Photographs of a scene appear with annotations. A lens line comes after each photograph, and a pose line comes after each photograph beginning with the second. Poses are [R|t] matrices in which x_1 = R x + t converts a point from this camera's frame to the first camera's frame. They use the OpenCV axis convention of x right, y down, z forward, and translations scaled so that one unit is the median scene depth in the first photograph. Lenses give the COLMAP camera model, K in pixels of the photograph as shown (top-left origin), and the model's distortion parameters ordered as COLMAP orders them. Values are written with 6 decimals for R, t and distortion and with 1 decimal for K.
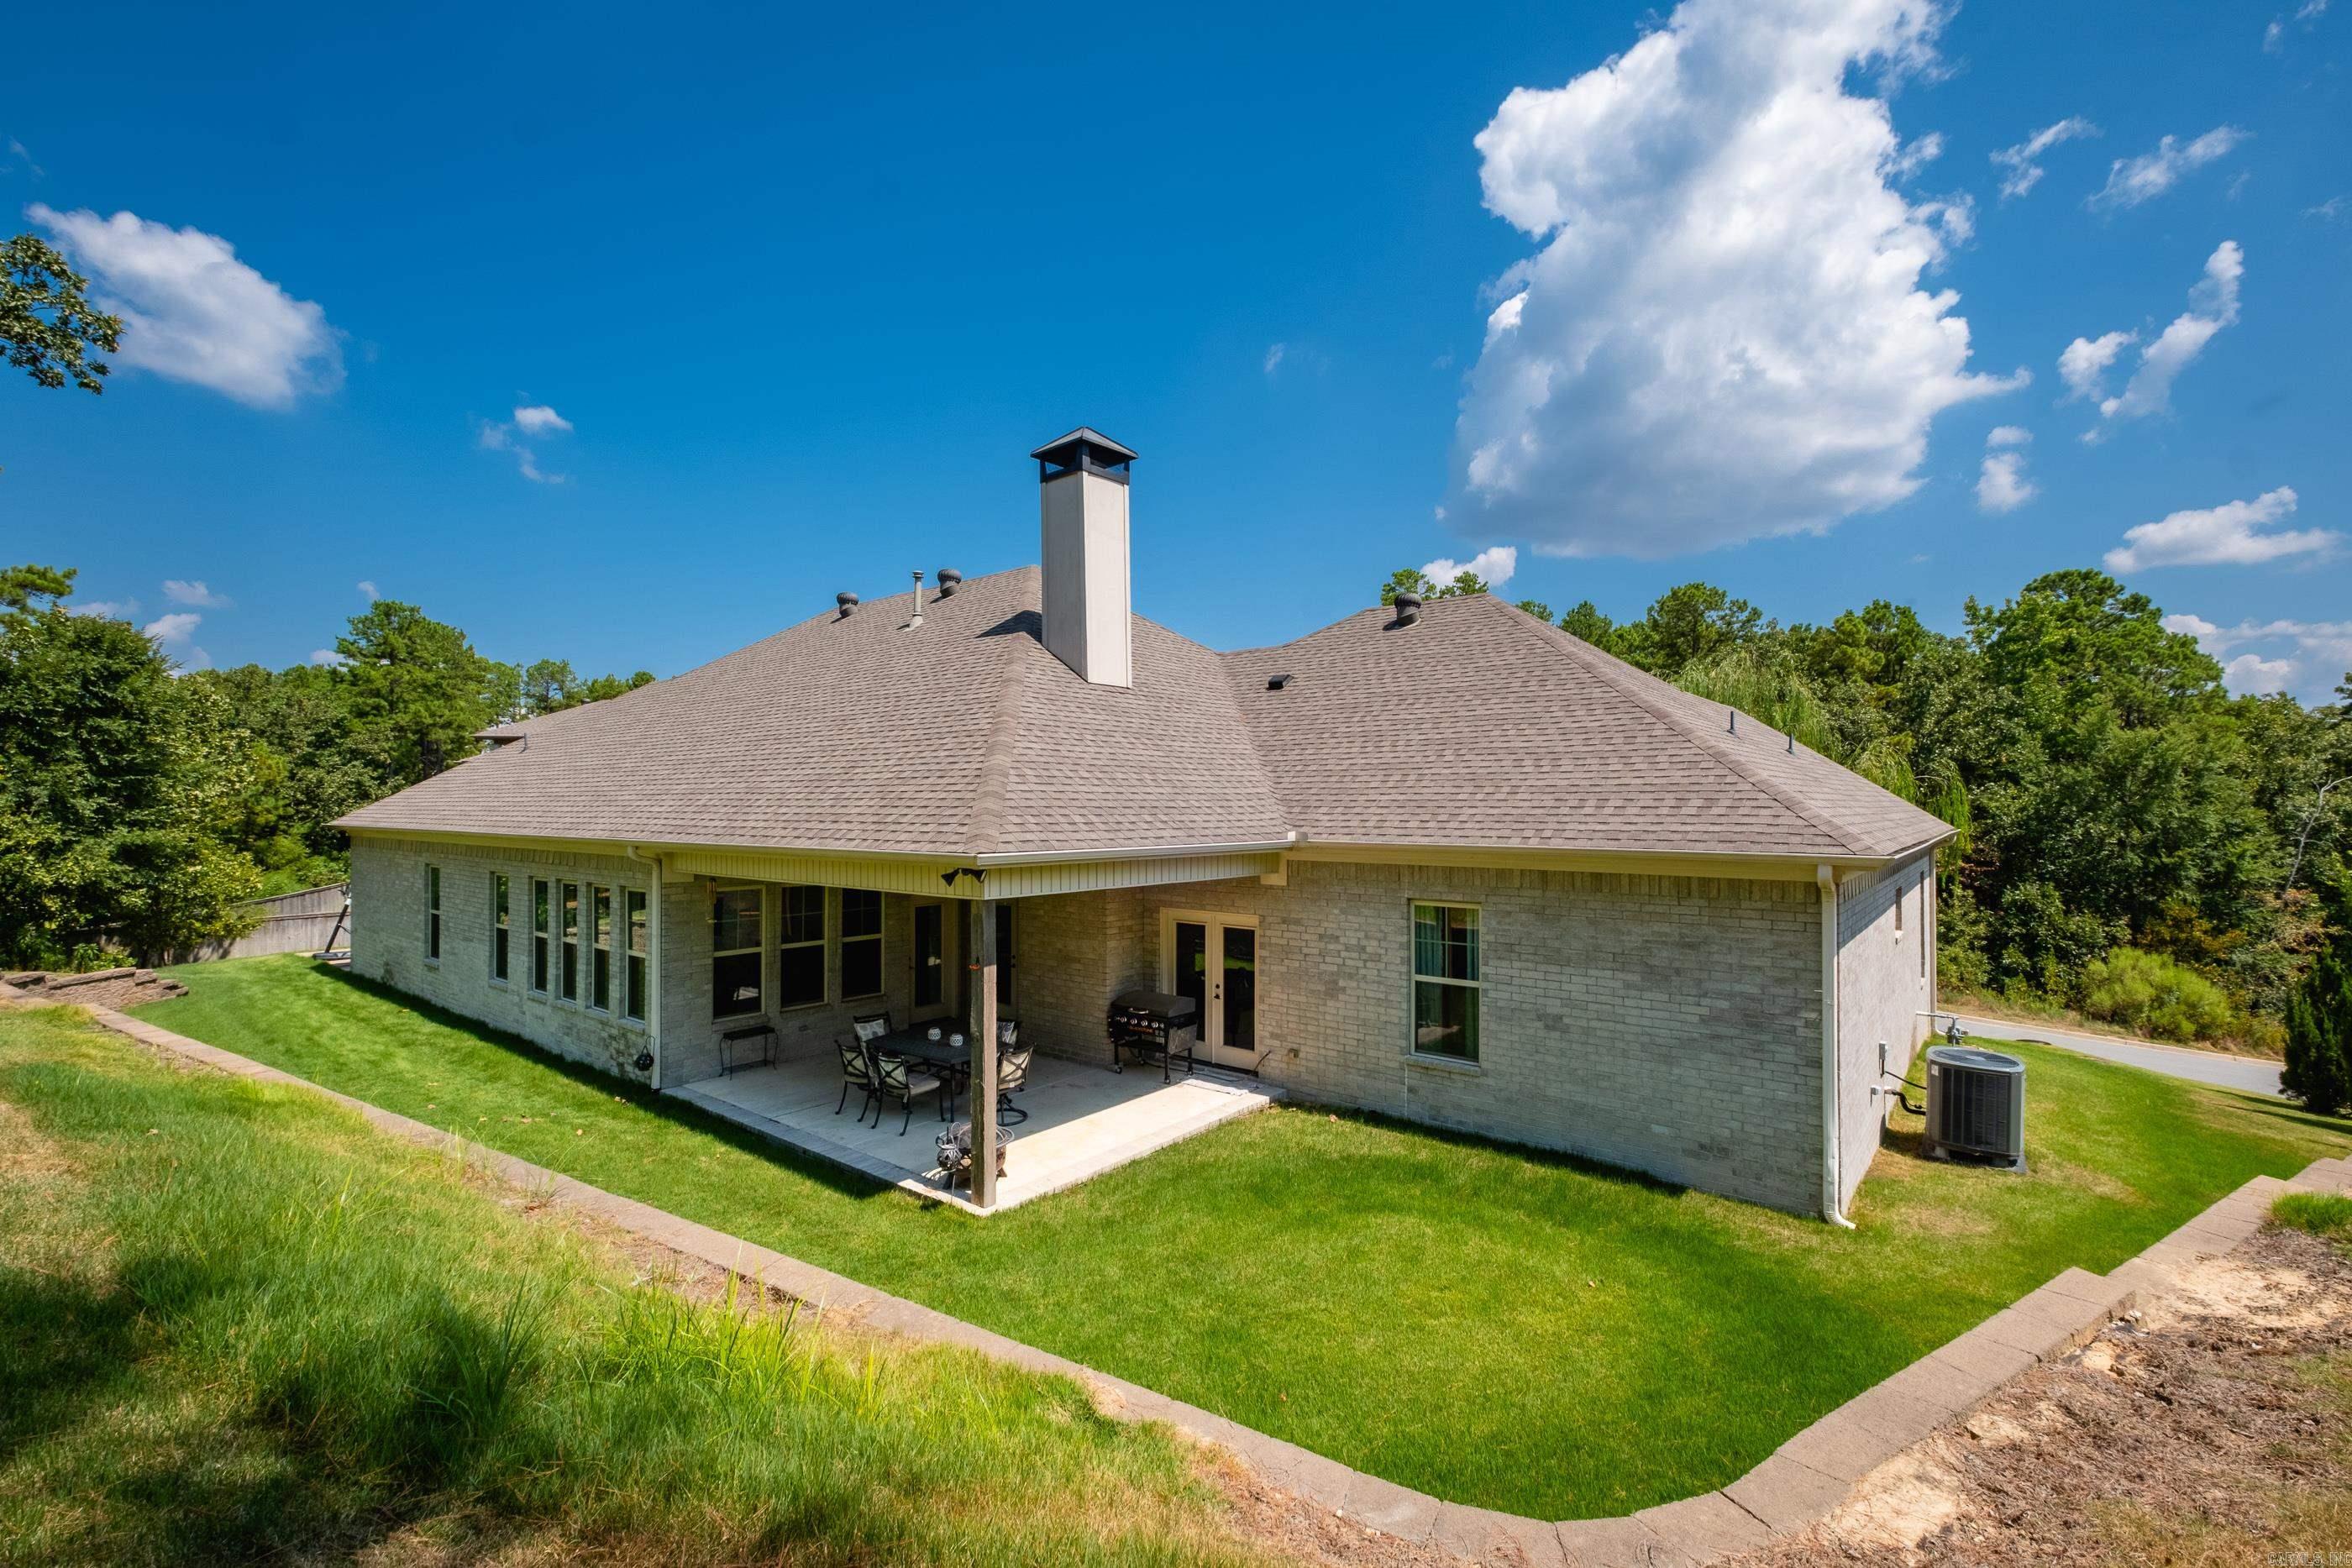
lens RADIAL K [[1027.7, 0, 1192.1], [0, 1027.7, 765.8], [0, 0, 1]] dist [-0.000686, -0.000797]
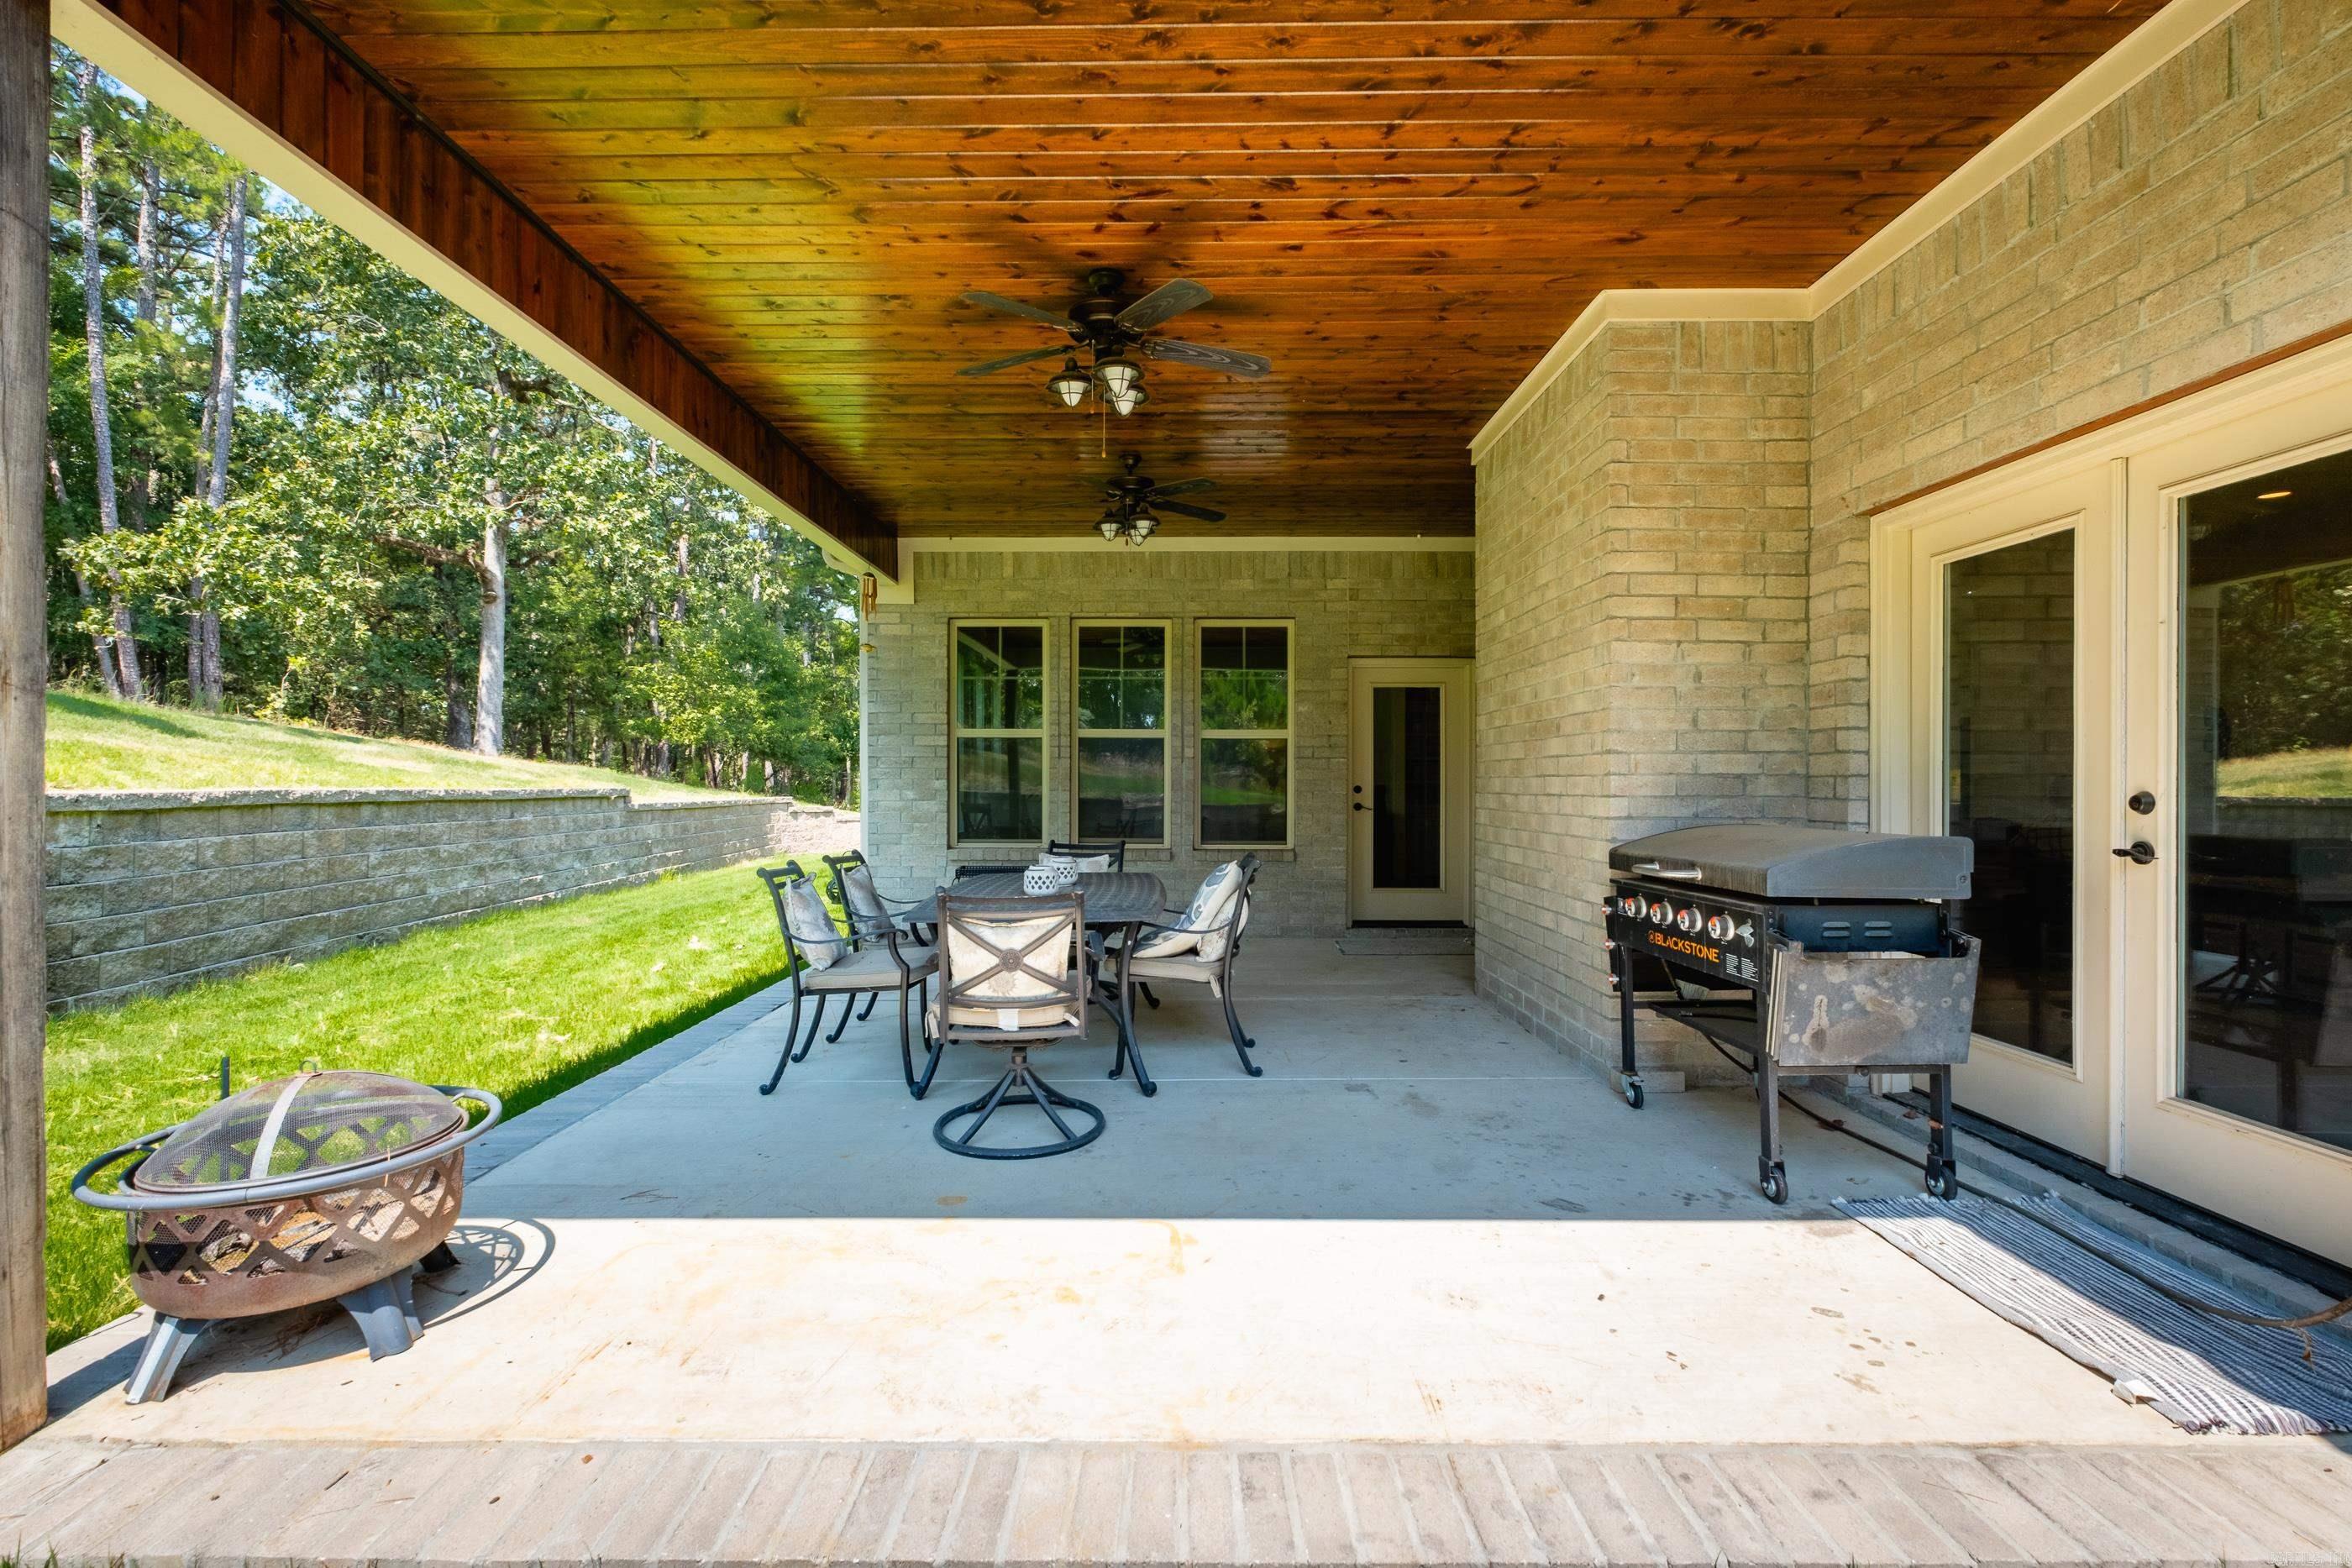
lens RADIAL K [[1013.5, 0, 1176.0], [0, 1013.5, 784.0], [0, 0, 1]] dist [-0.006741, -0.000753]
pose [[0.629274, 0.000712, -0.777183, 0.062308], [0.025202, 0.999455, 0.021322, 0.214480], [0.776775, -0.033004, 0.628913, 0.772289]]
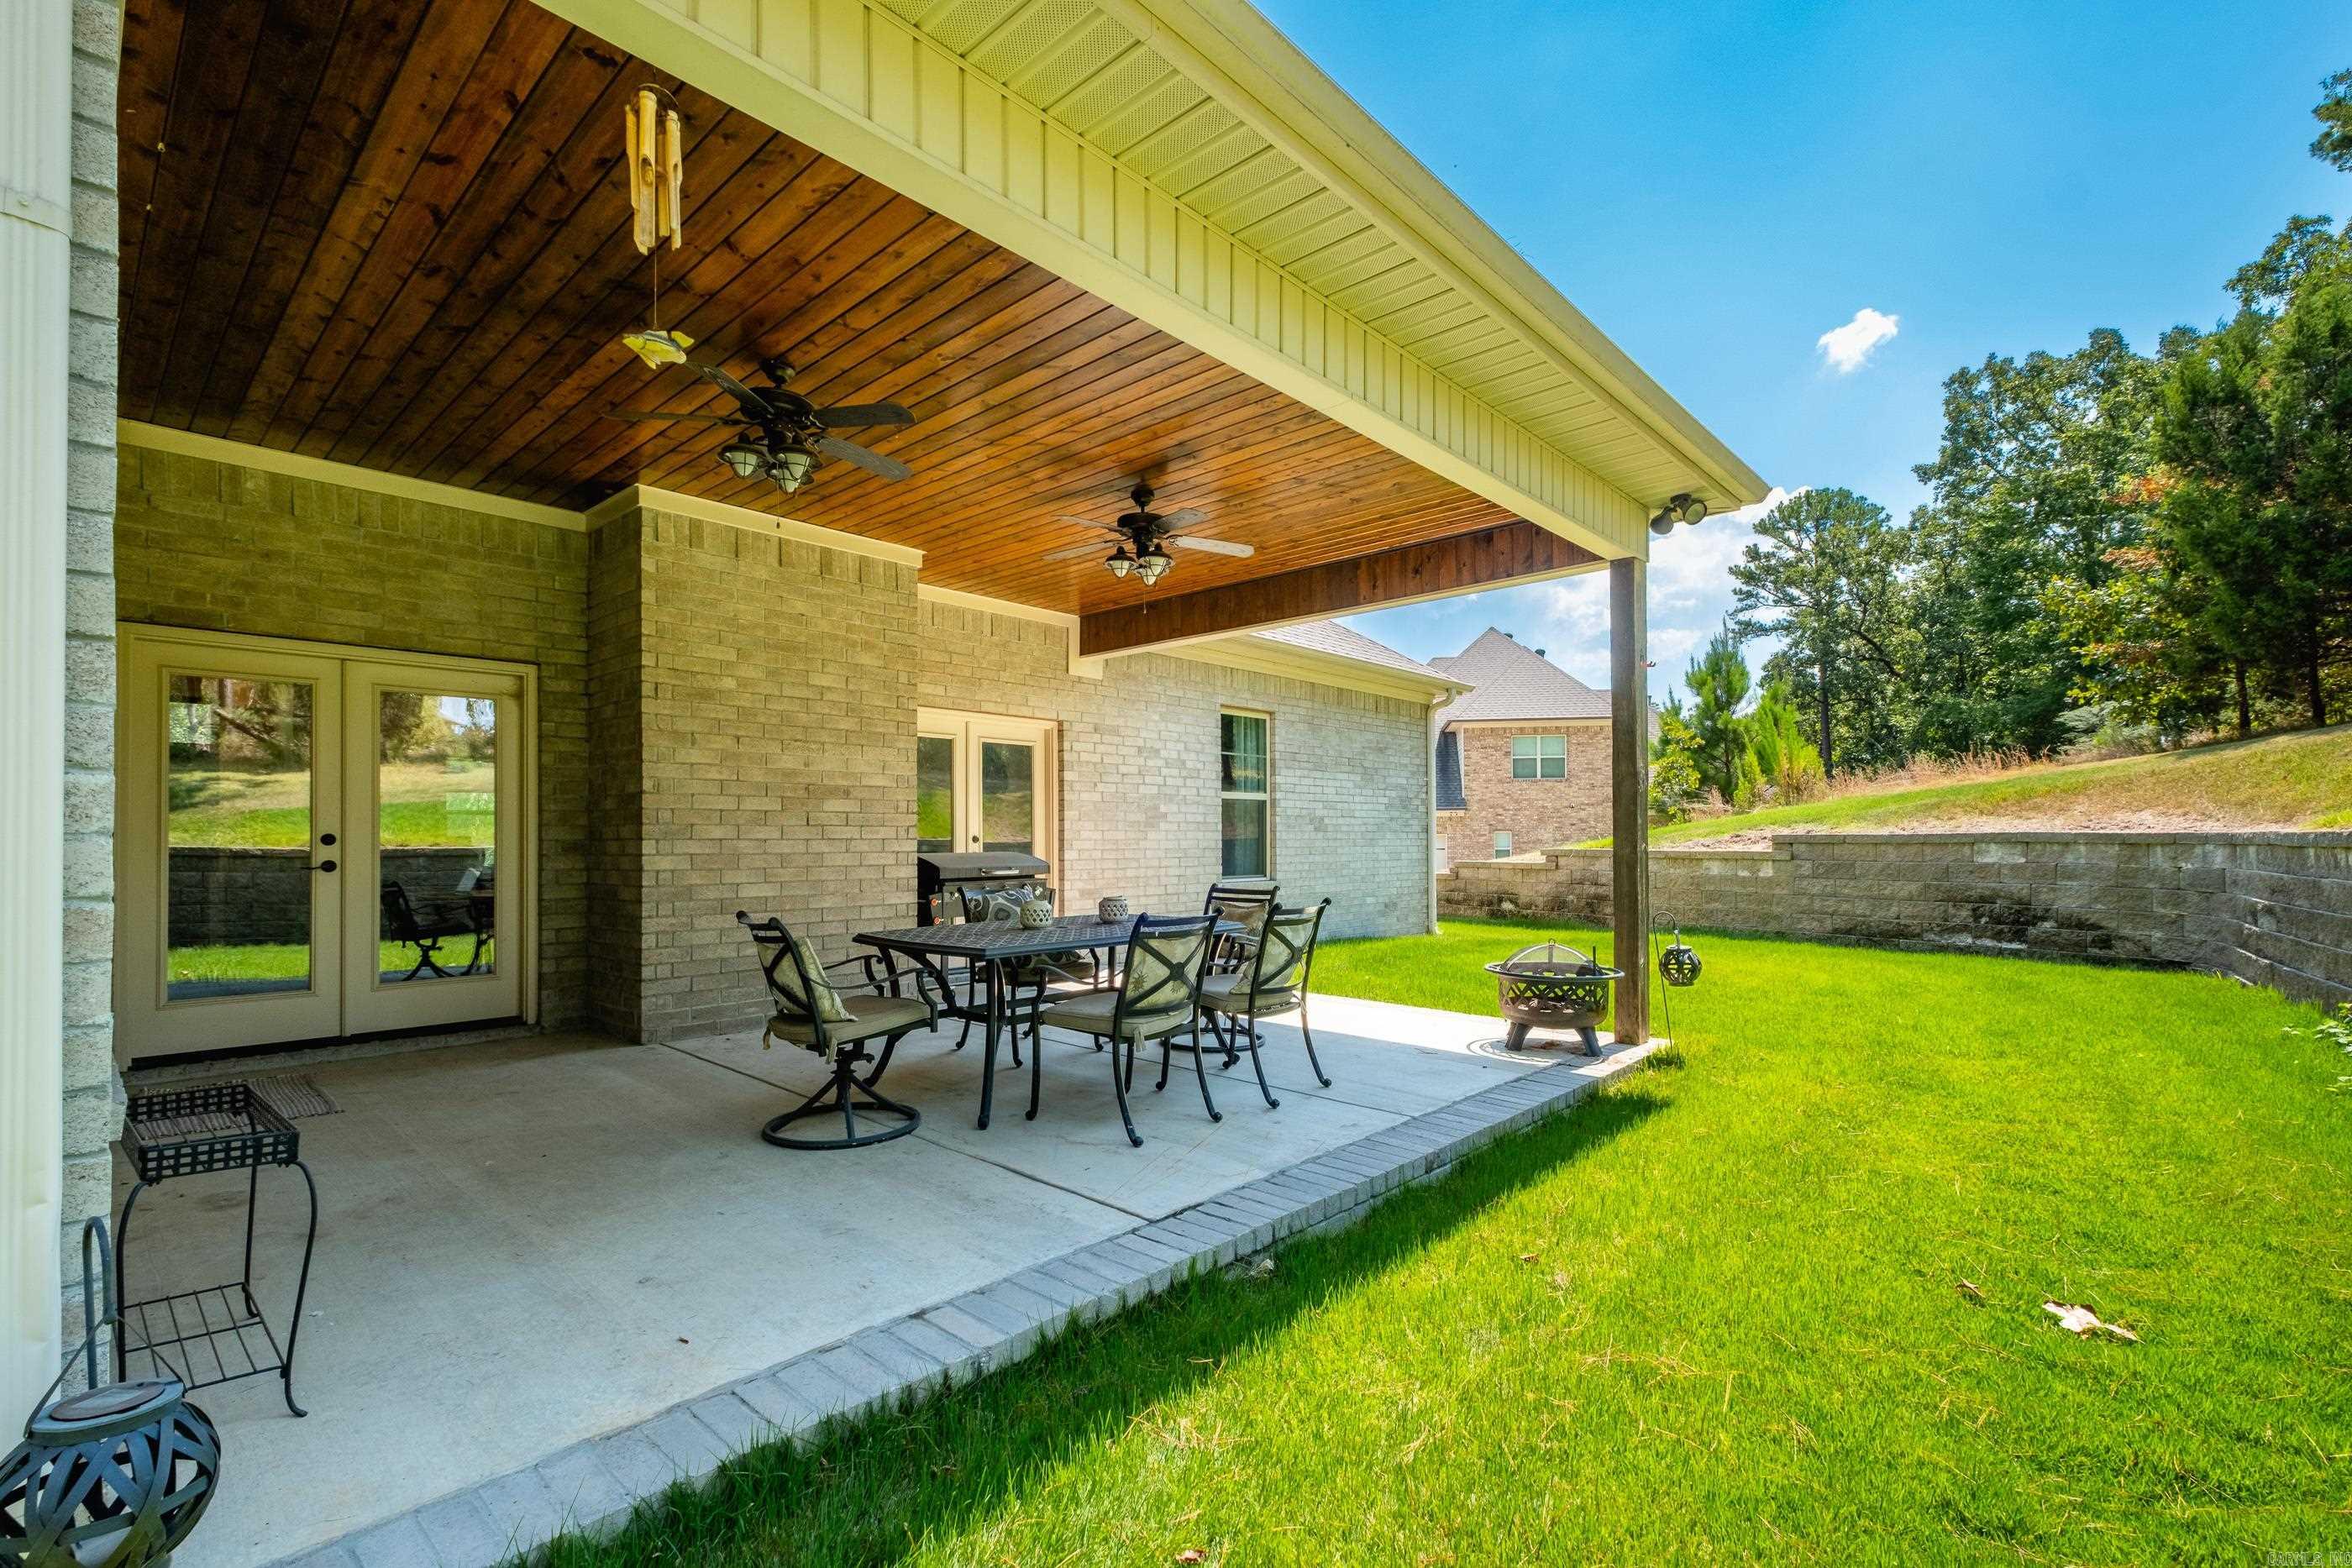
lens RADIAL K [[1048.8, 0, 1179.6], [0, 1048.8, 792.2], [0, 0, 1]] dist [-0.001635, -0.000398]
pose [[0.057959, 0.049586, 0.997087, -0.620690], [-0.026736, 0.998485, -0.048101, 0.226286], [-0.997961, -0.023870, 0.059197, 0.896207]]
